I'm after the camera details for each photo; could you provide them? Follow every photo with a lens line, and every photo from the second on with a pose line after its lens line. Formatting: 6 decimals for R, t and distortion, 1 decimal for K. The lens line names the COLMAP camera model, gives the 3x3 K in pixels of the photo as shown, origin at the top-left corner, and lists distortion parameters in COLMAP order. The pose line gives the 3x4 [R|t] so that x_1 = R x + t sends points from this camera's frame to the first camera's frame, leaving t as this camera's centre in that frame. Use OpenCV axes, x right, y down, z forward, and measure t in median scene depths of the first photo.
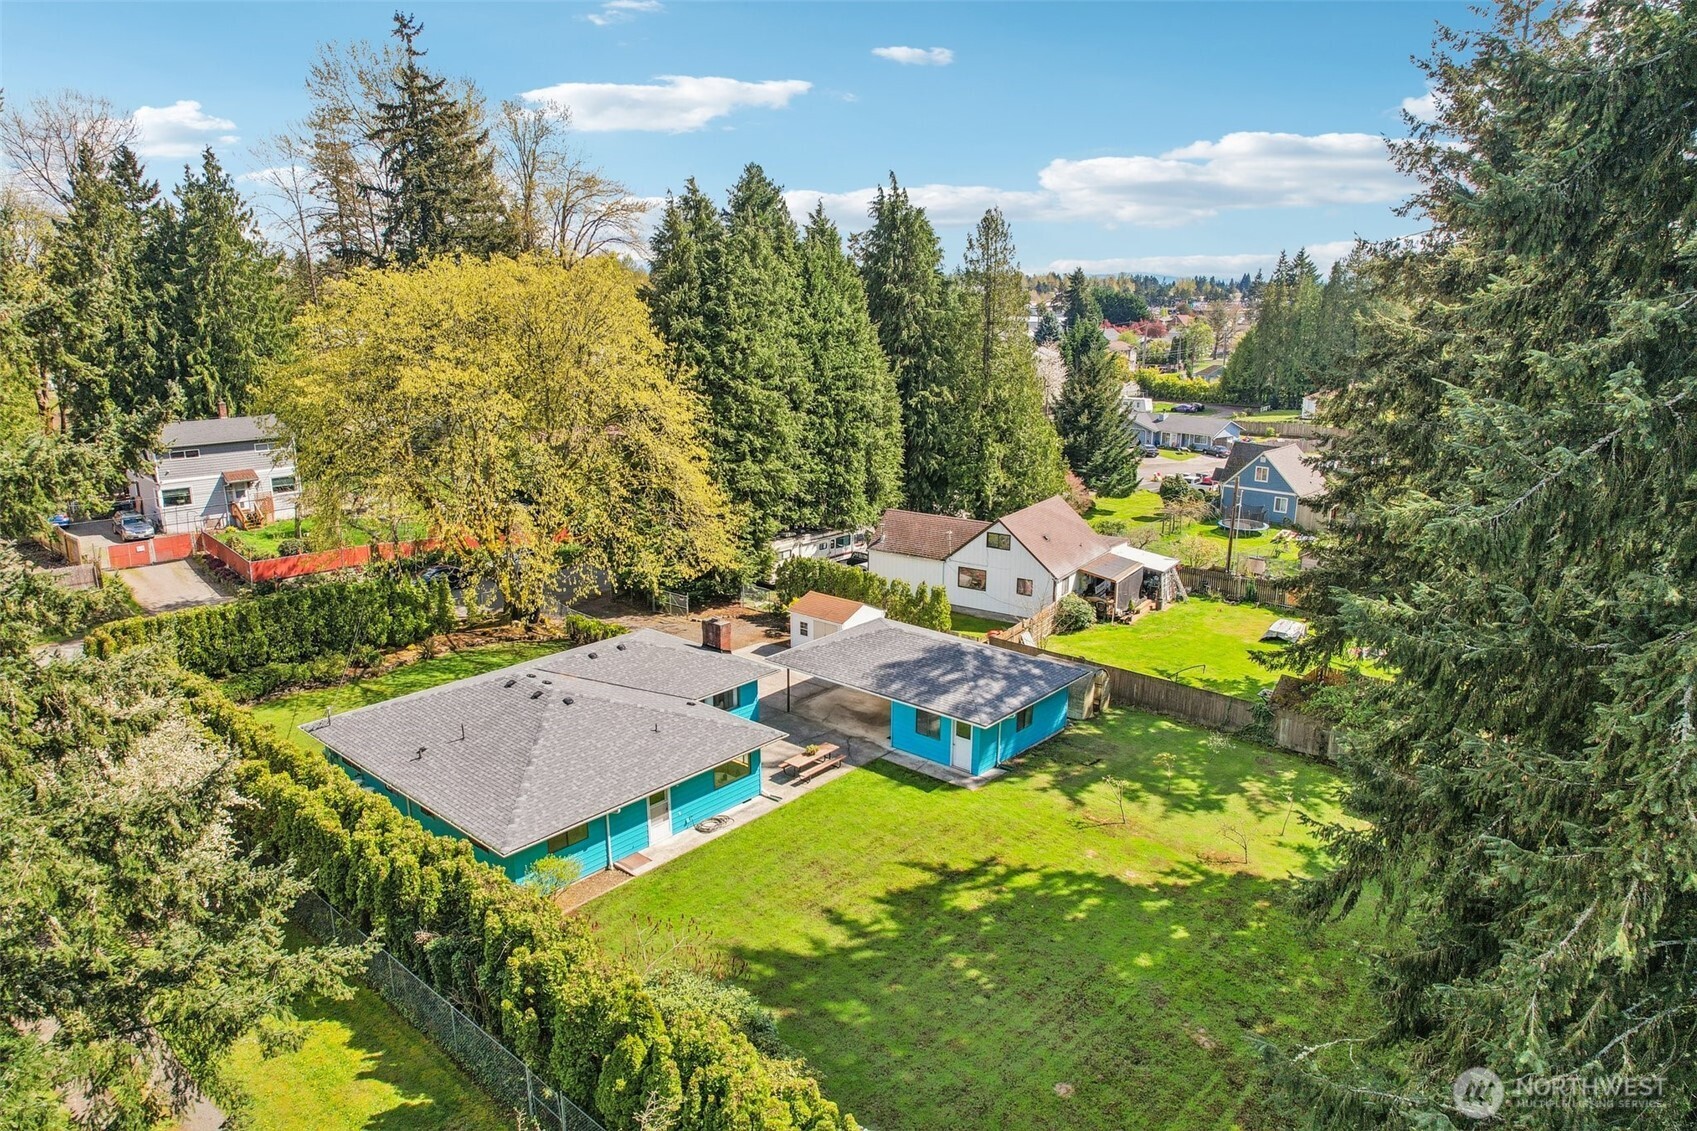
lens RADIAL K [[1099.2, 0, 848.5], [0, 1099.2, 565.5], [0, 0, 1]] dist [-0.061258, 0.000497]
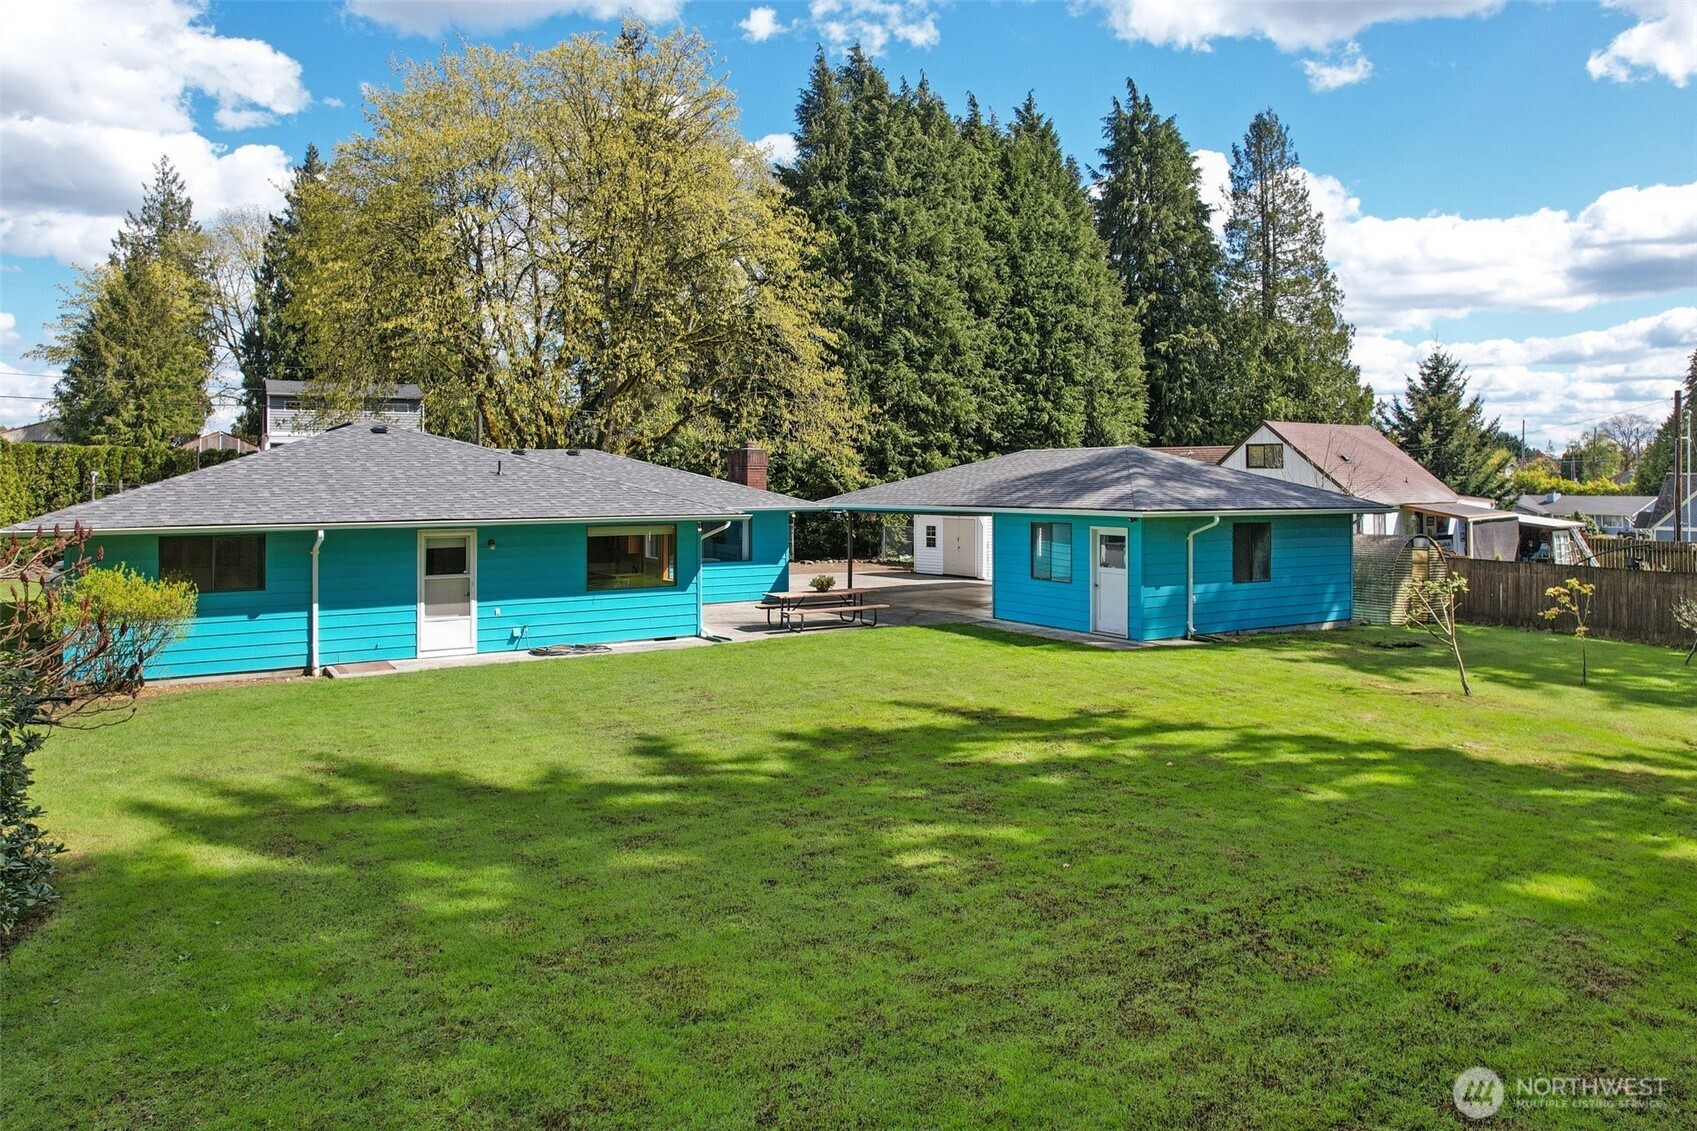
lens RADIAL K [[1046.9, 0, 942.5], [0, 1046.9, 565.2], [0, 0, 1]] dist [-0.065646, -0.041393]
pose [[0.962272, -0.012214, -0.271816, 0.114356], [-0.065348, 0.959378, -0.274451, 0.209253], [0.264126, 0.281859, 0.922384, 0.391630]]
